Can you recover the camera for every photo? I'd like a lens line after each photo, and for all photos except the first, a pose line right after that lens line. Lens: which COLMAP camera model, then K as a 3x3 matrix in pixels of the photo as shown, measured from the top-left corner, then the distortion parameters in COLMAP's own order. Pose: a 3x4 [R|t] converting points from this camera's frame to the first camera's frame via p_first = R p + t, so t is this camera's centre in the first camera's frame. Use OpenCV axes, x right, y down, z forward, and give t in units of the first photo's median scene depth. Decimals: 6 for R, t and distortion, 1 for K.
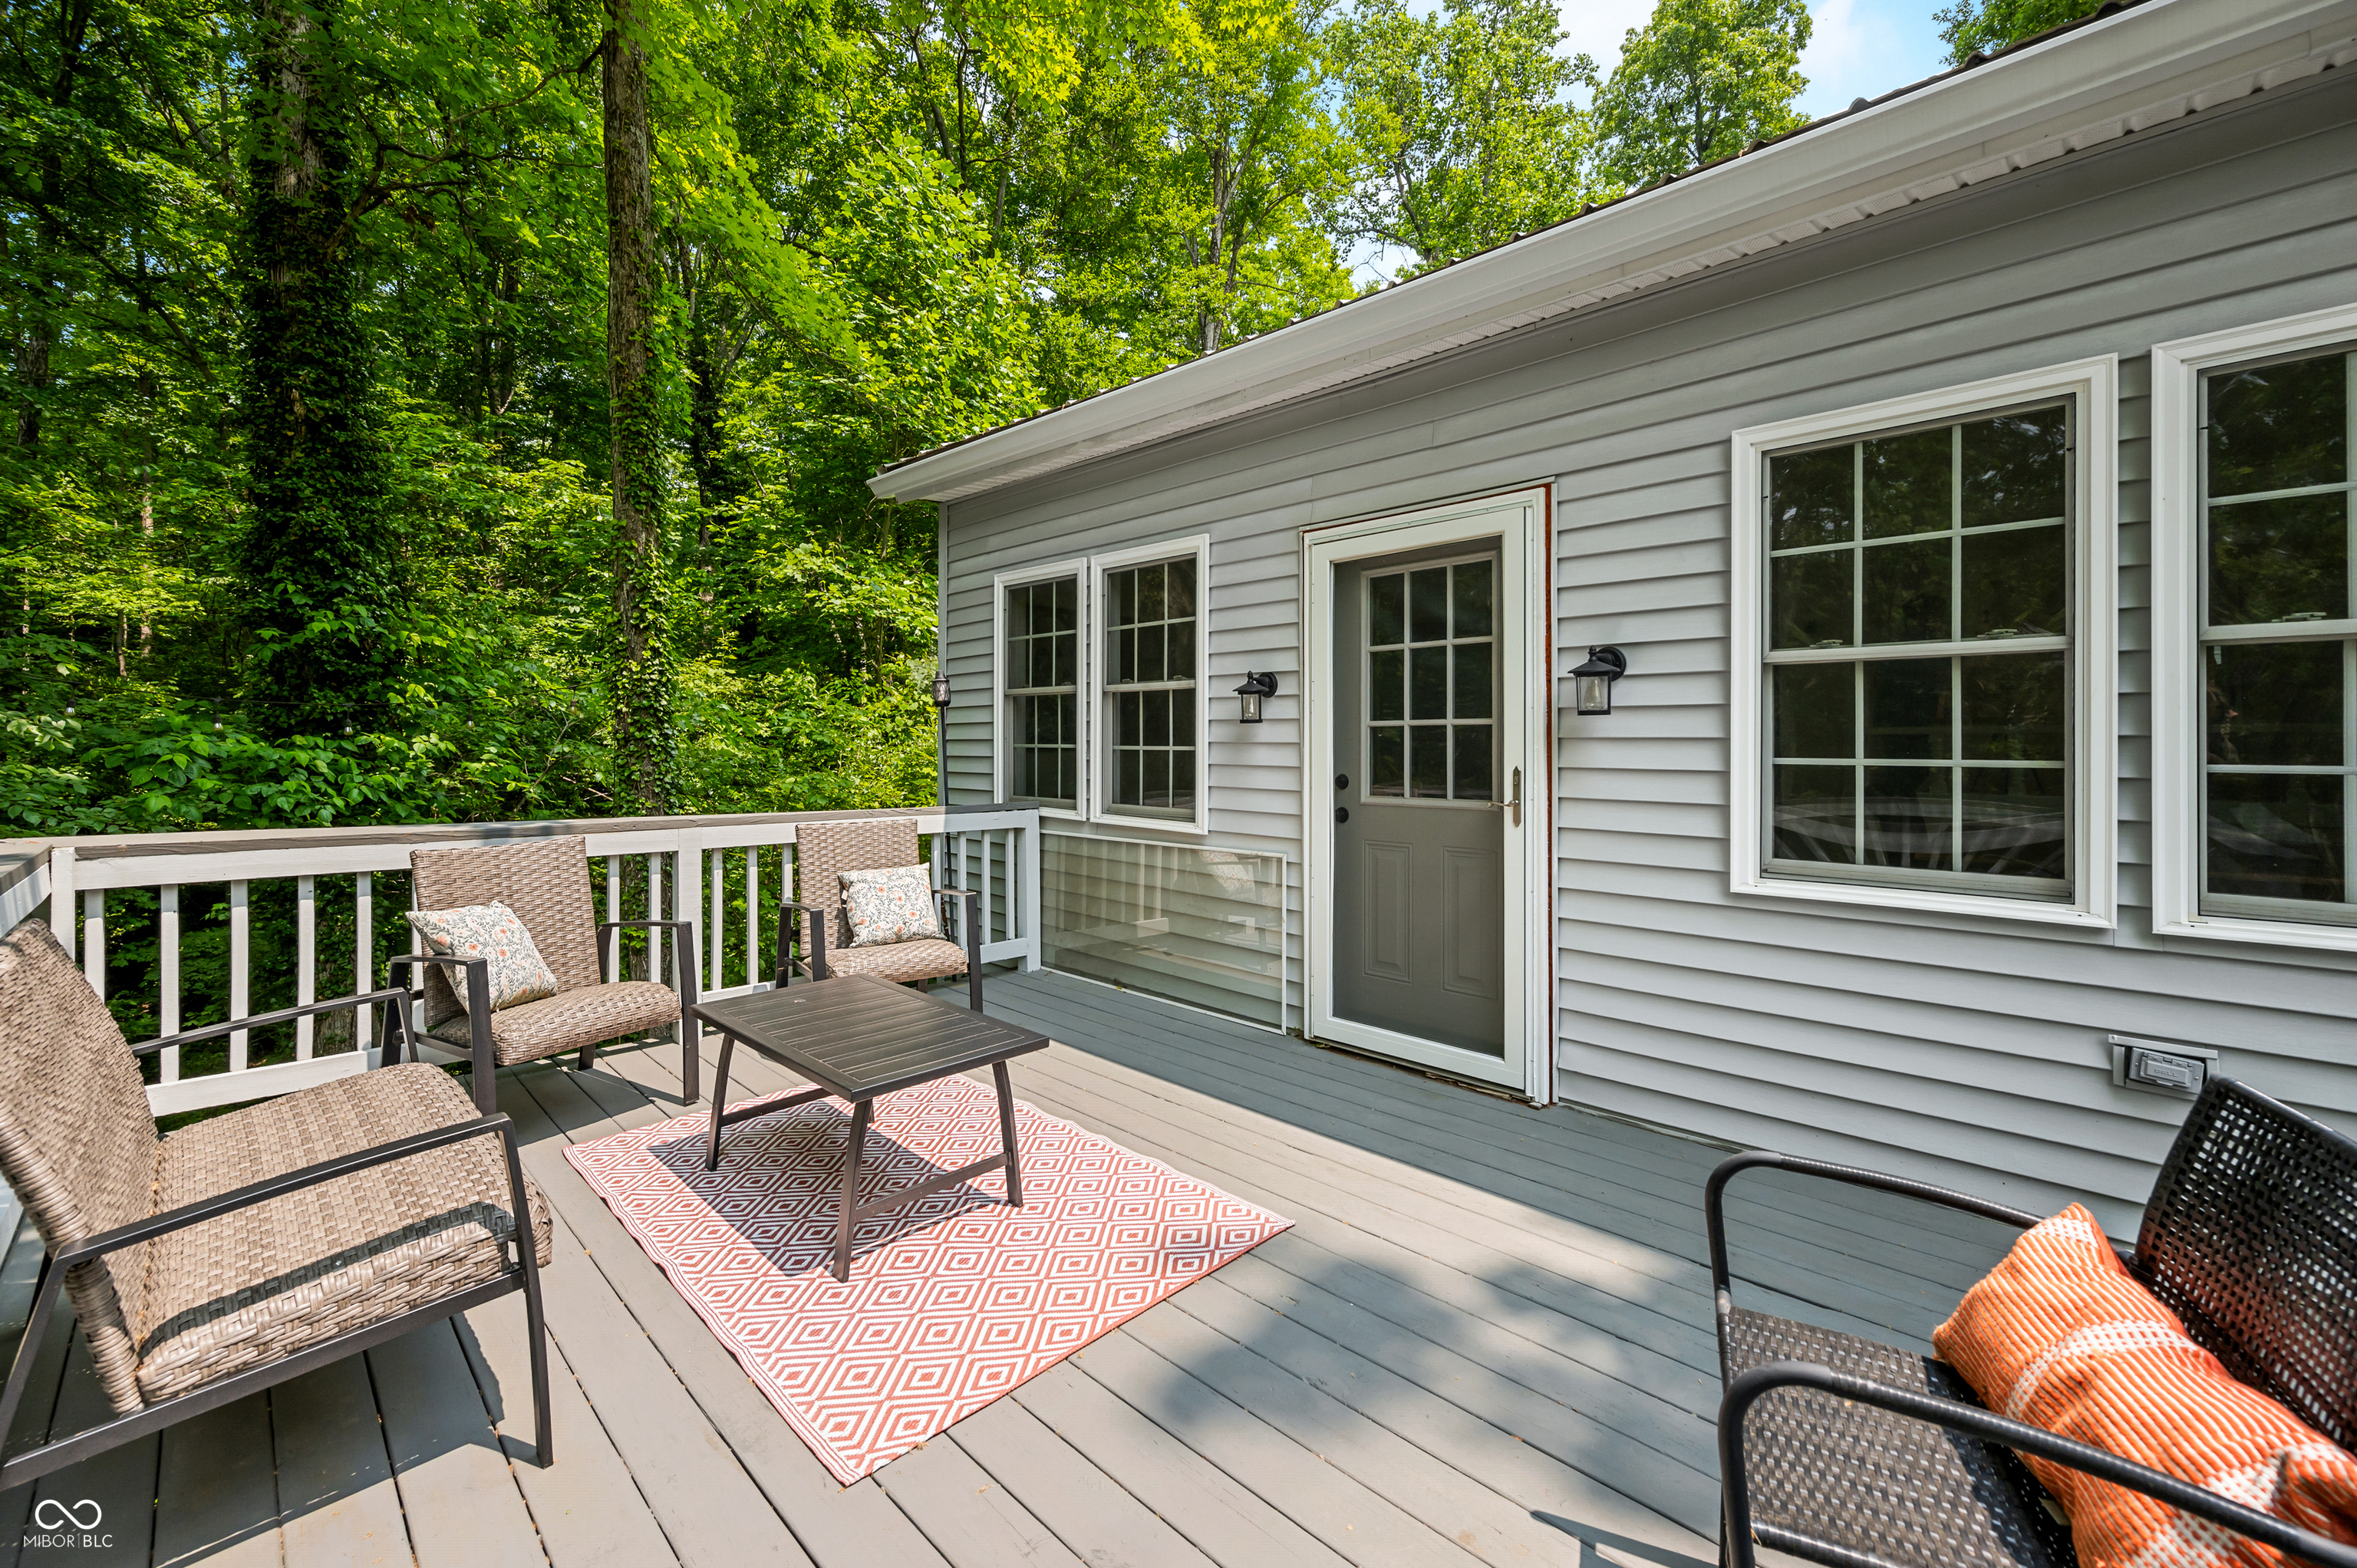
lens RADIAL K [[958.8, 0, 1182.2], [0, 958.8, 740.1], [0, 0, 1]] dist [-0.002590, -0.000556]
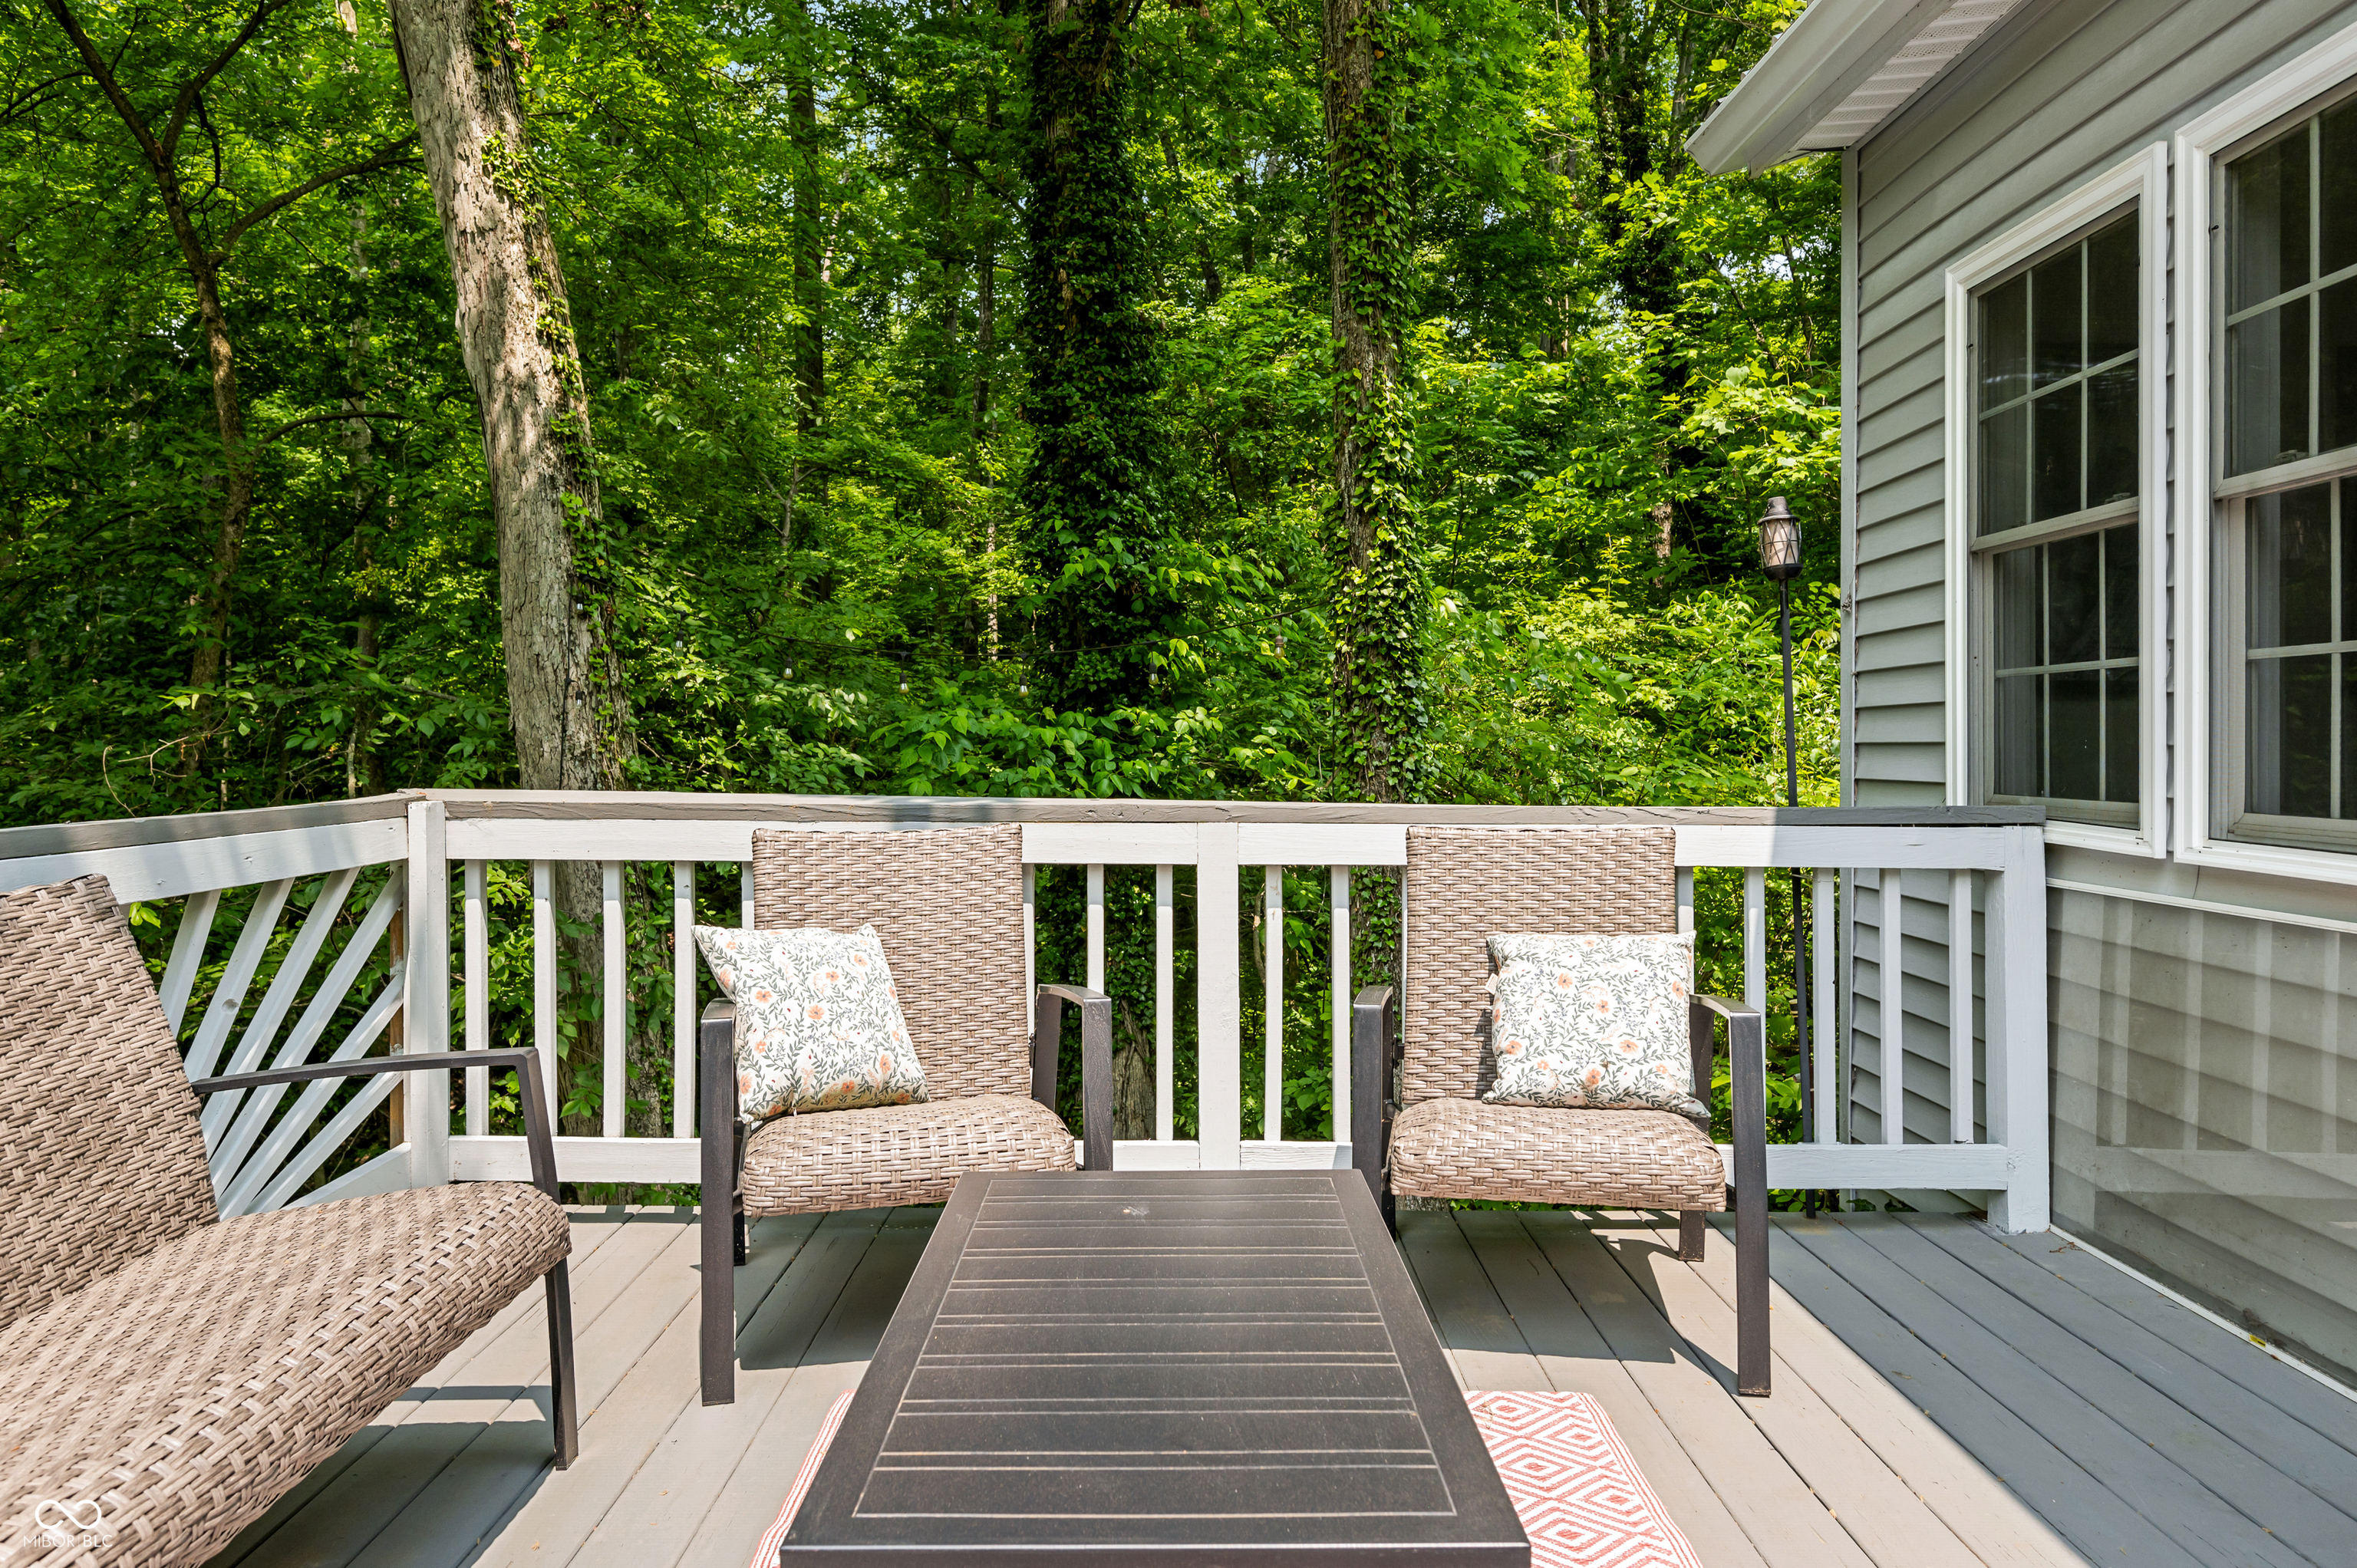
lens RADIAL K [[1536.7, 0, 1170.8], [0, 1536.7, 752.4], [0, 0, 1]] dist [0.002145, -0.002692]
pose [[0.698139, 0.000214, -0.715962, 0.050744], [0.004511, 0.999979, 0.004697, 0.035455], [0.715948, -0.006508, 0.698123, 0.286409]]
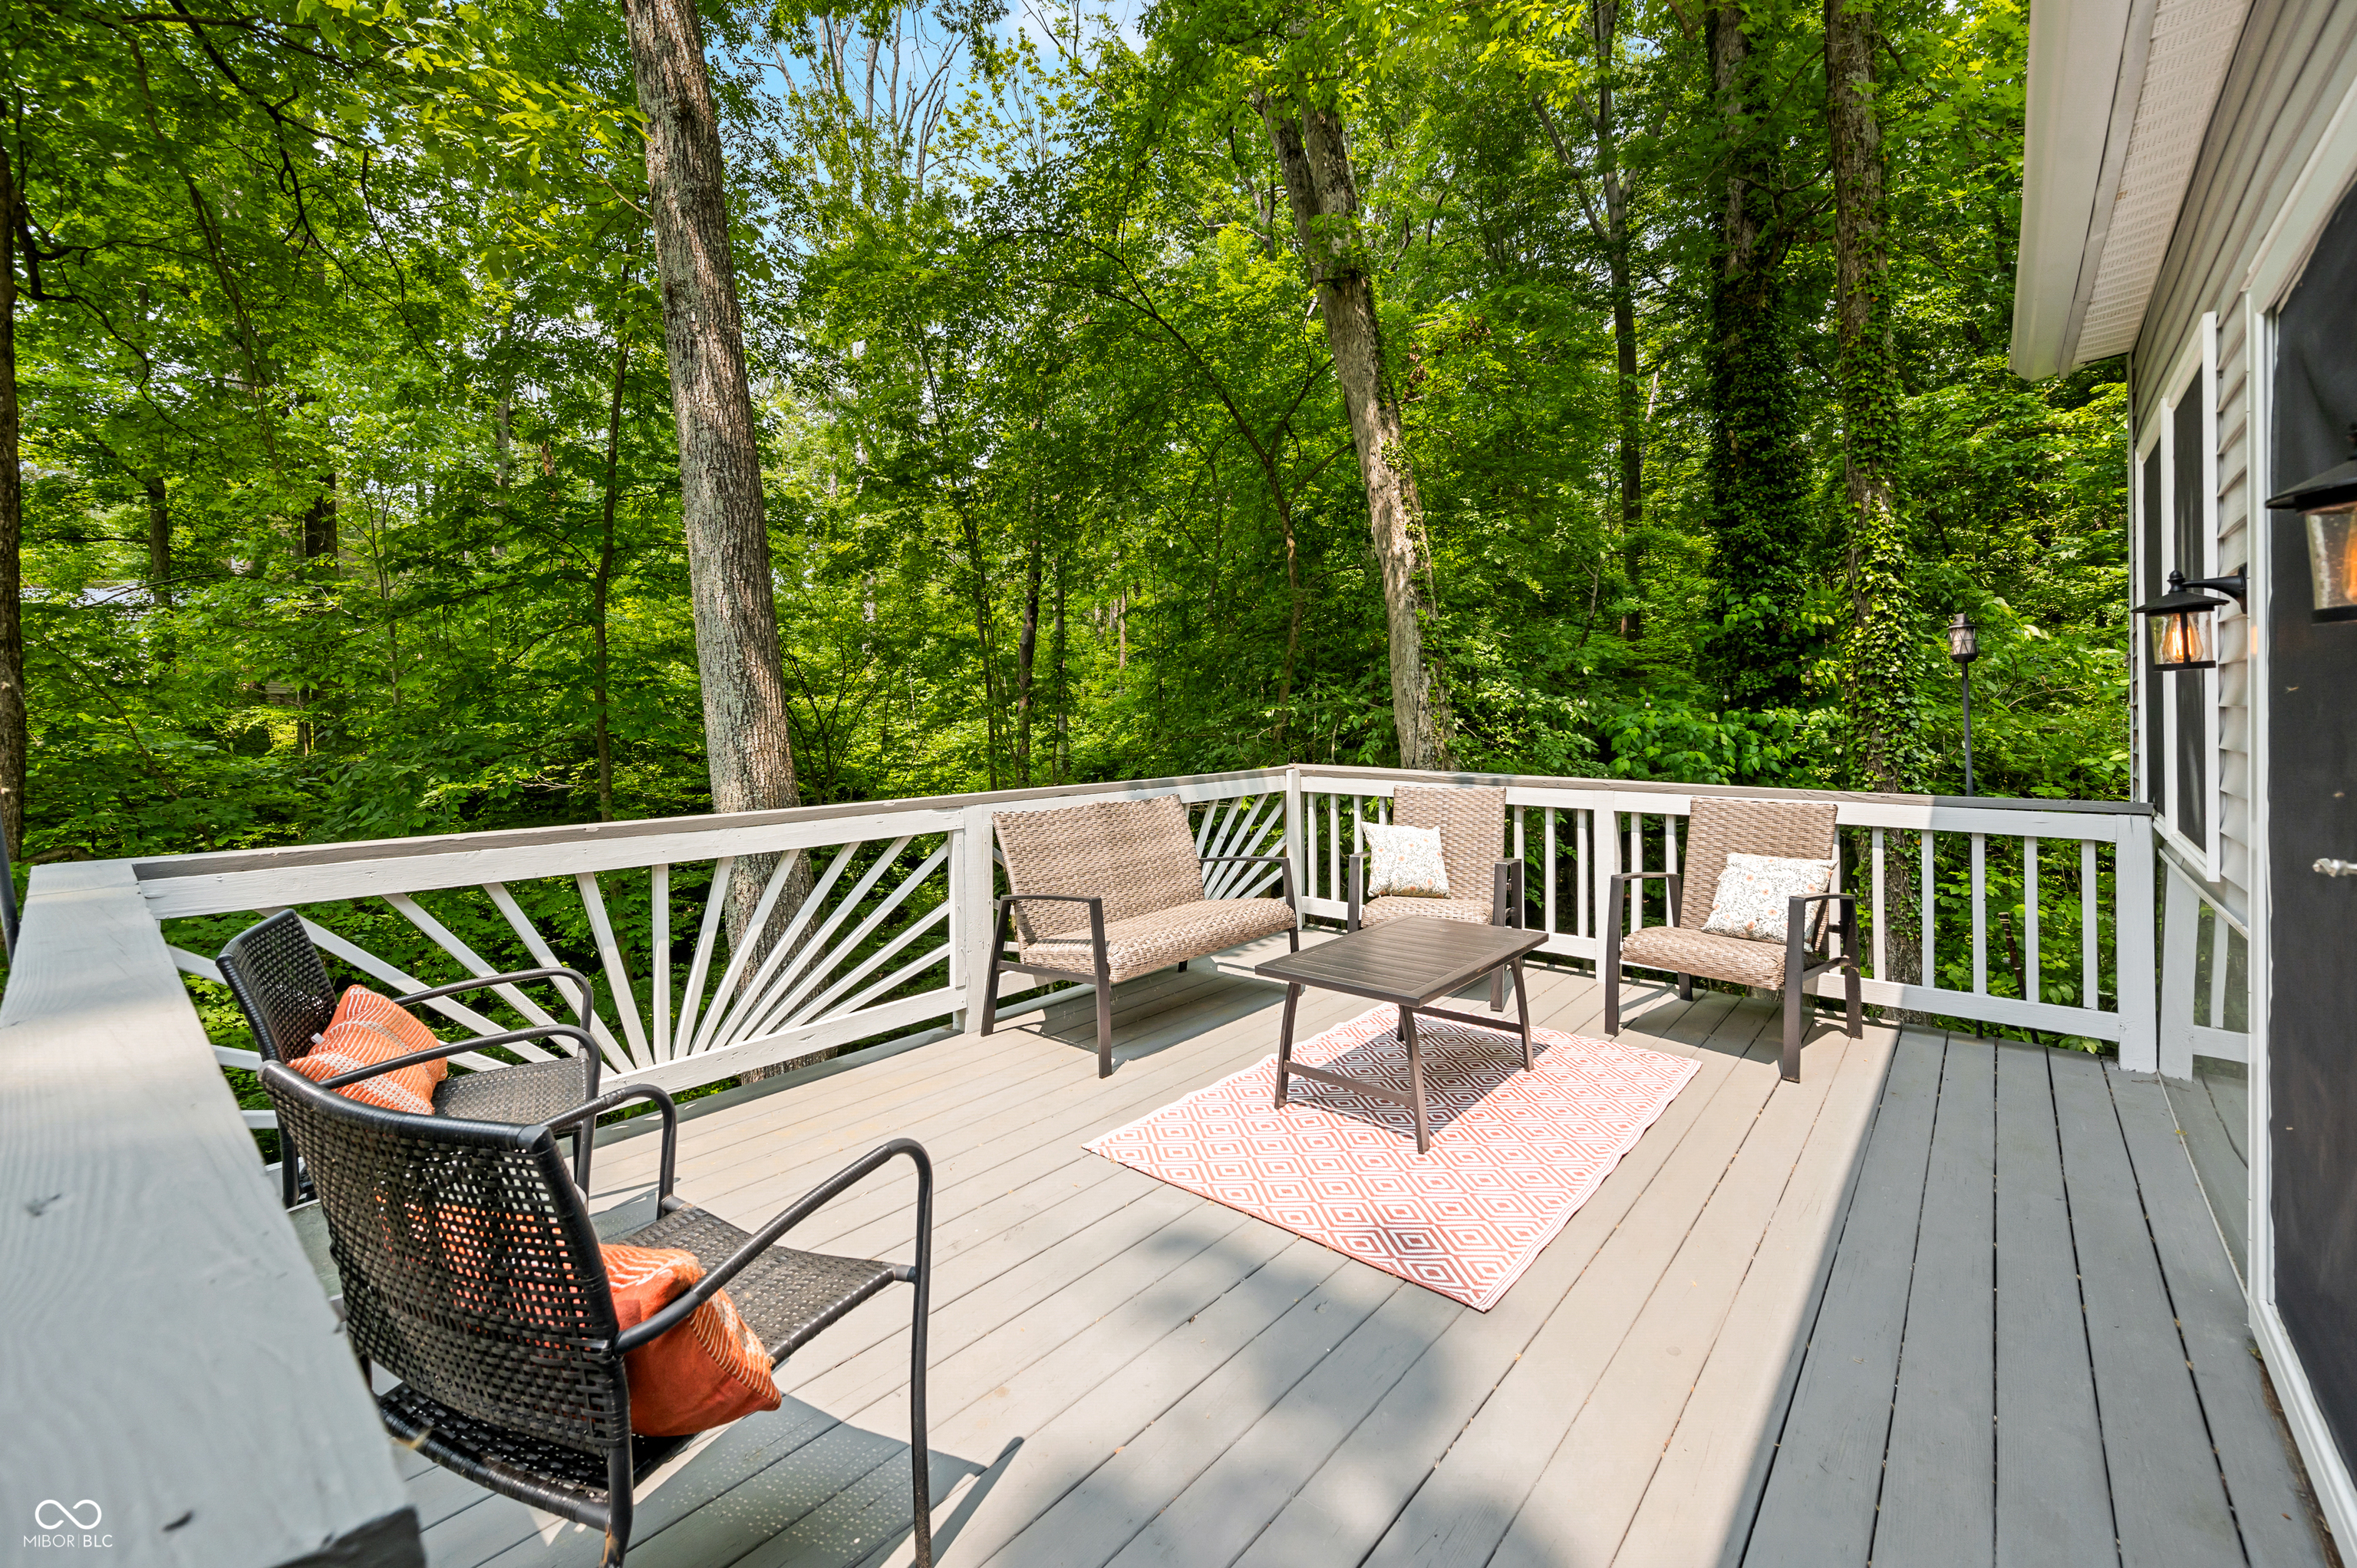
lens RADIAL K [[955.3, 0, 1183.3], [0, 955.3, 718.5], [0, 0, 1]] dist [-0.001695, -0.000111]
pose [[0.065396, -0.001309, -0.997859, 0.408672], [0.010061, 0.999949, -0.000652, 0.002513], [0.997809, -0.009996, 0.065406, 0.318293]]
